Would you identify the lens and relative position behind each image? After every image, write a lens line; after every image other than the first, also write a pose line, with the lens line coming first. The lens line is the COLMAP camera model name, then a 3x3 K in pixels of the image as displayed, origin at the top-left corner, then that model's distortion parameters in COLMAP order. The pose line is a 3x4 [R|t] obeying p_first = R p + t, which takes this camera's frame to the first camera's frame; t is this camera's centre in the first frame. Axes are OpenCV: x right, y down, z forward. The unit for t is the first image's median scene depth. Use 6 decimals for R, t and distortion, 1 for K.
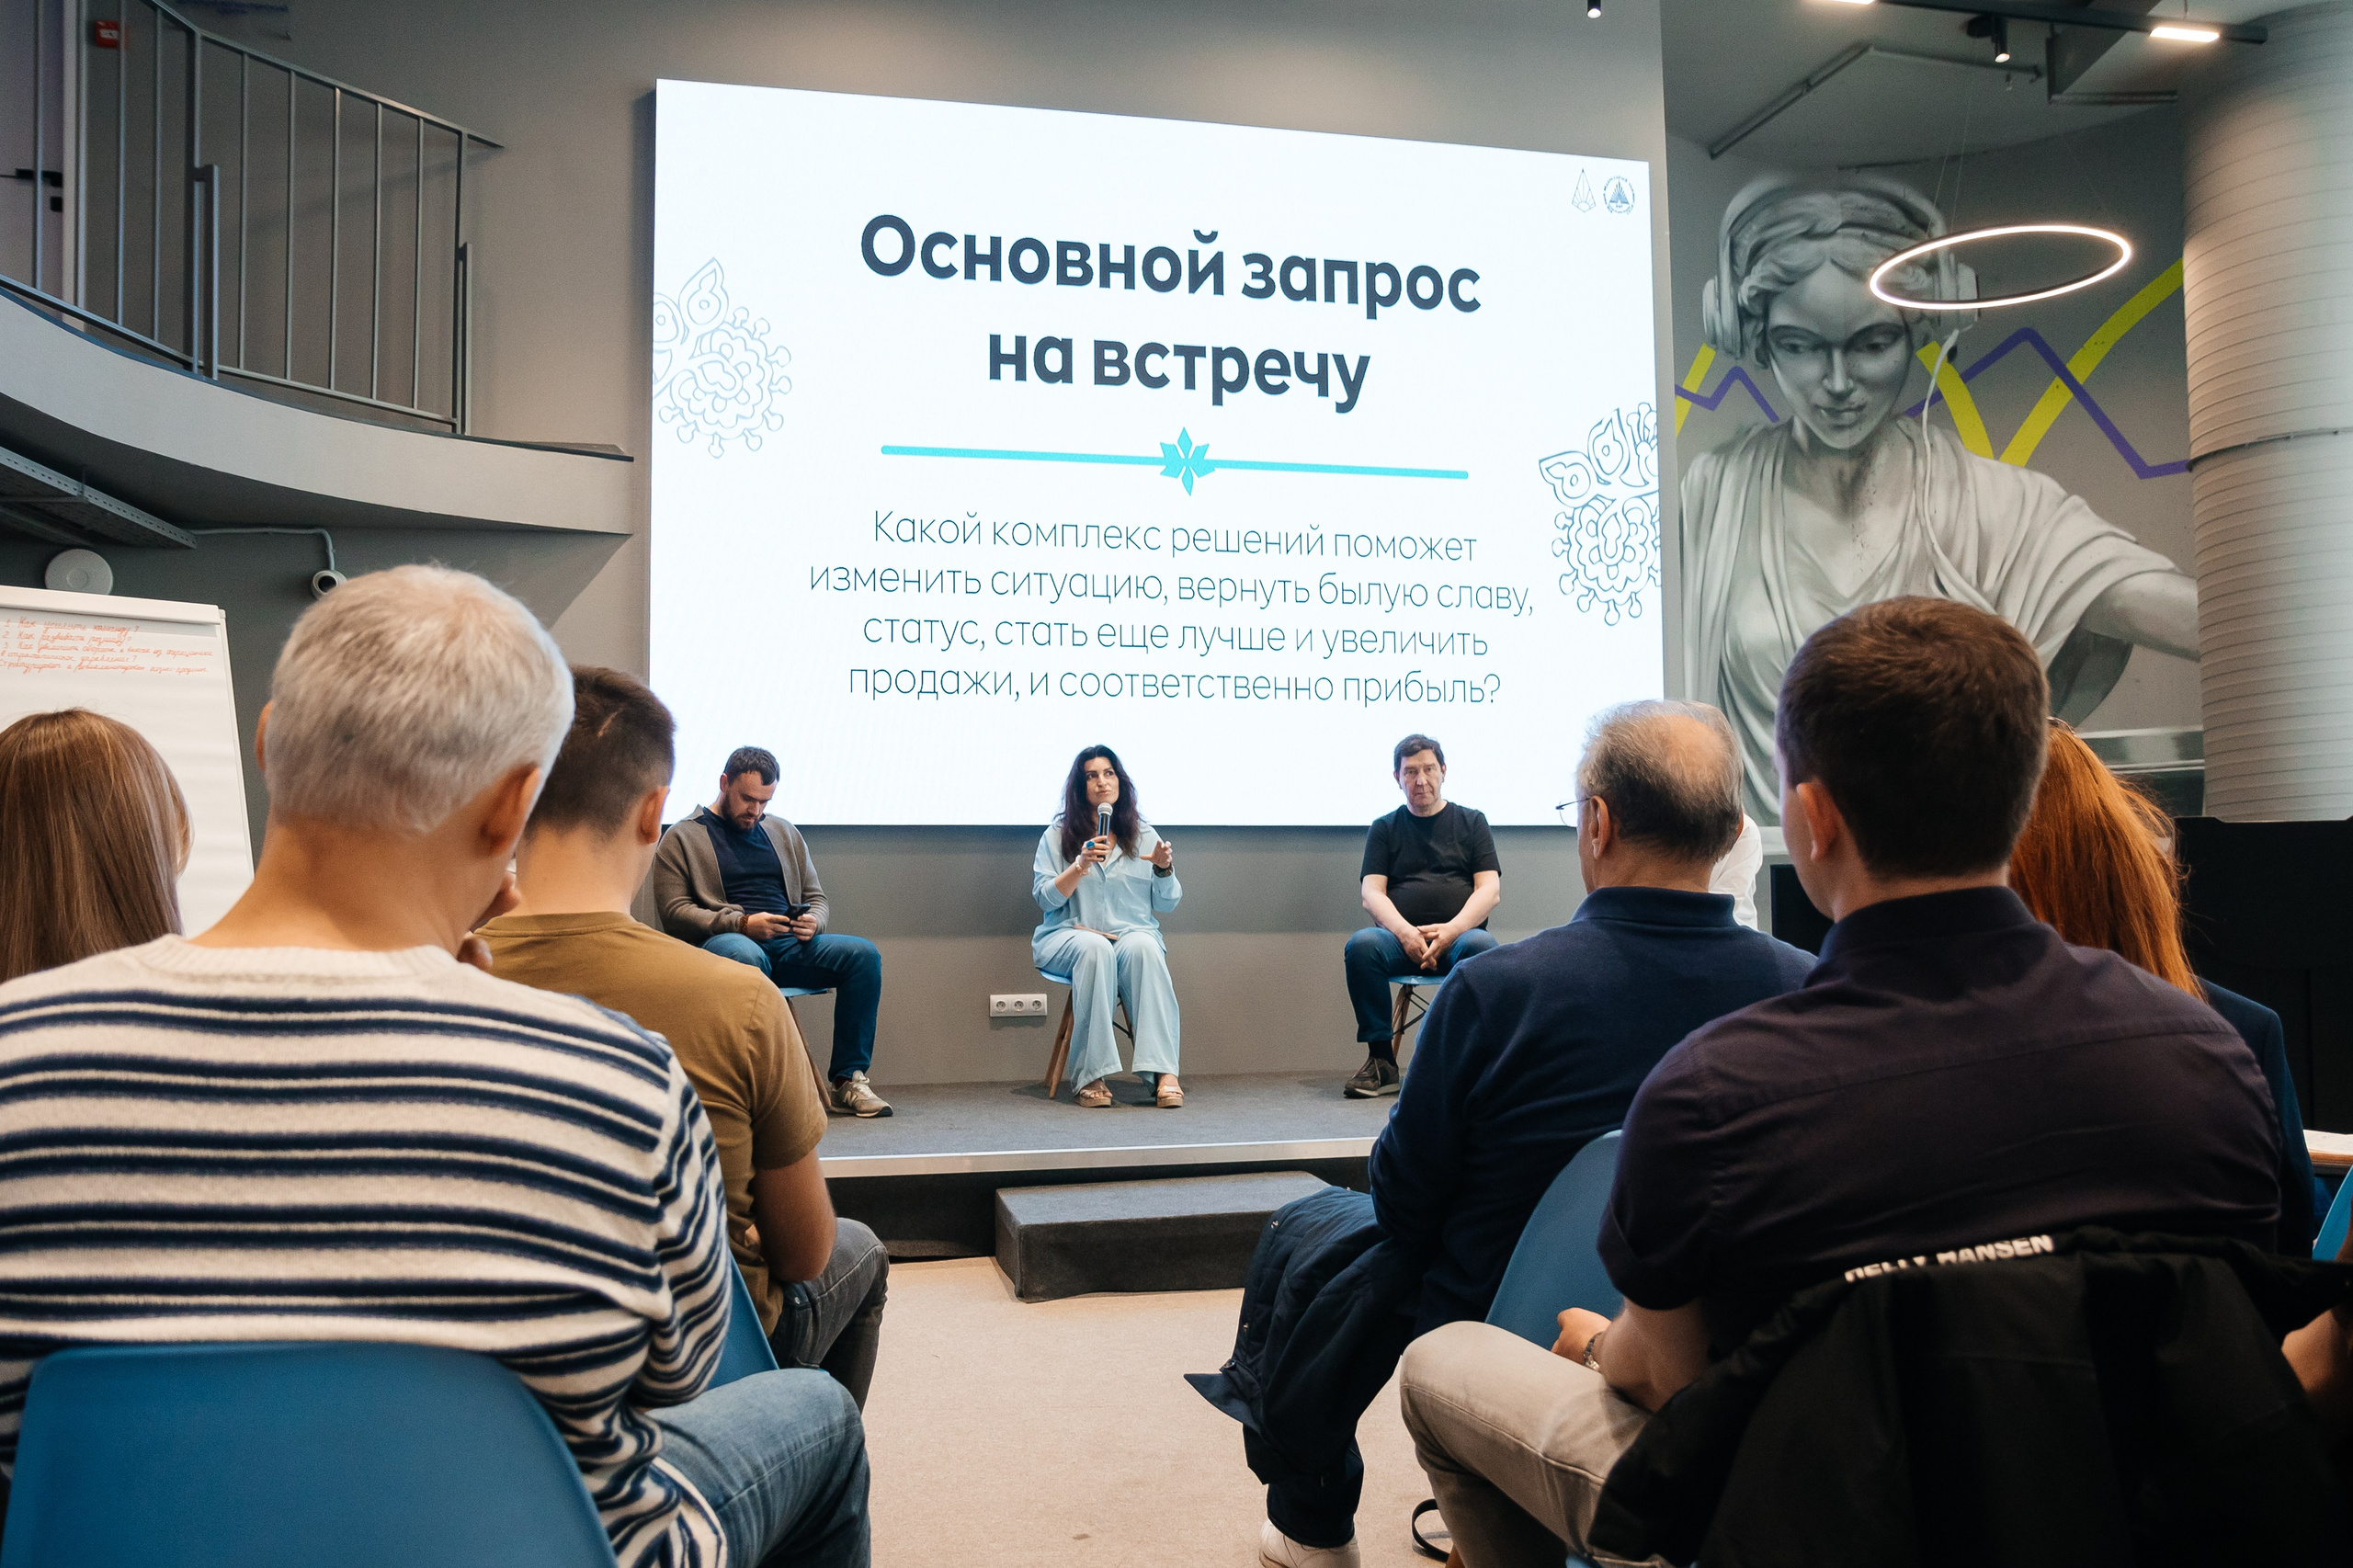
lens RADIAL K [[1855.4, 0, 1182.7], [0, 1855.4, 790.4], [0, 0, 1]] dist [-0.069854, 0.049383]
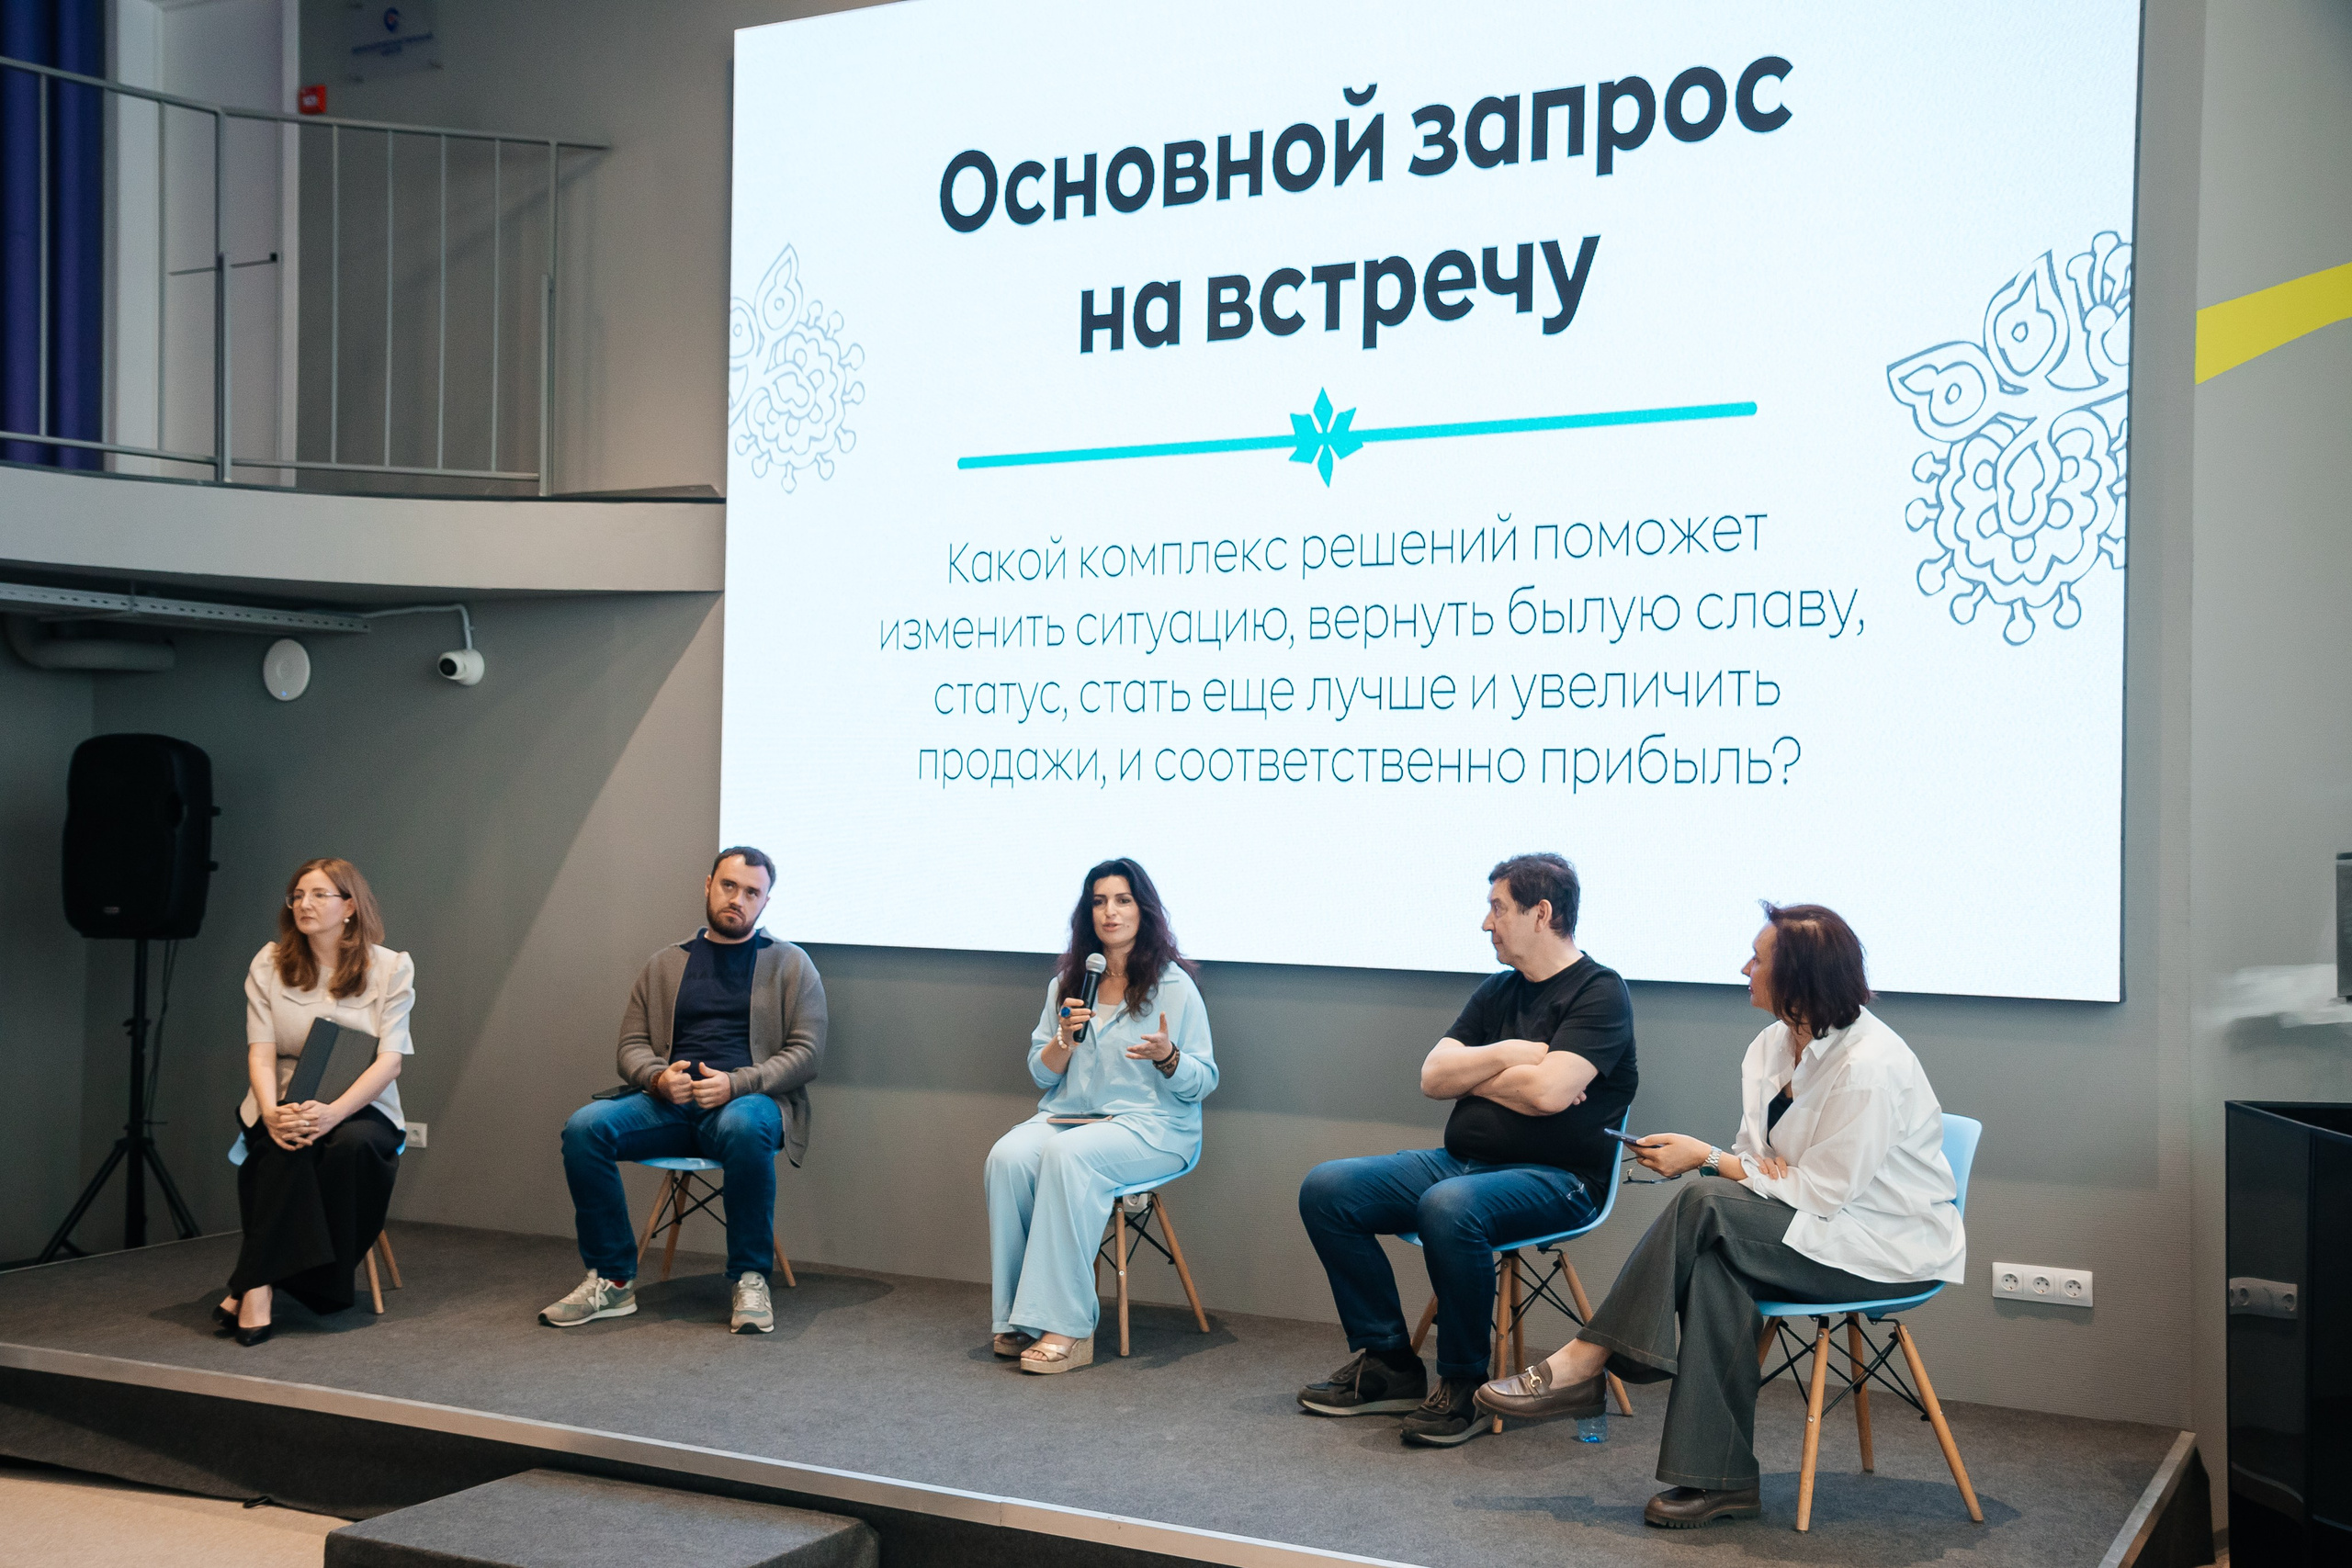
lens RADIAL K [[2455.4, 0, 1189.2], [0, 2455.4, 786.0], [0, 0, 1]] dist [0.075360, 0.000000]
pose [[0.751571, 0.008354, -0.659599, 0.571878], [0.010590, 0.999638, 0.024728, -0.071261], [0.659567, -0.025570, 0.751210, 0.276066]]
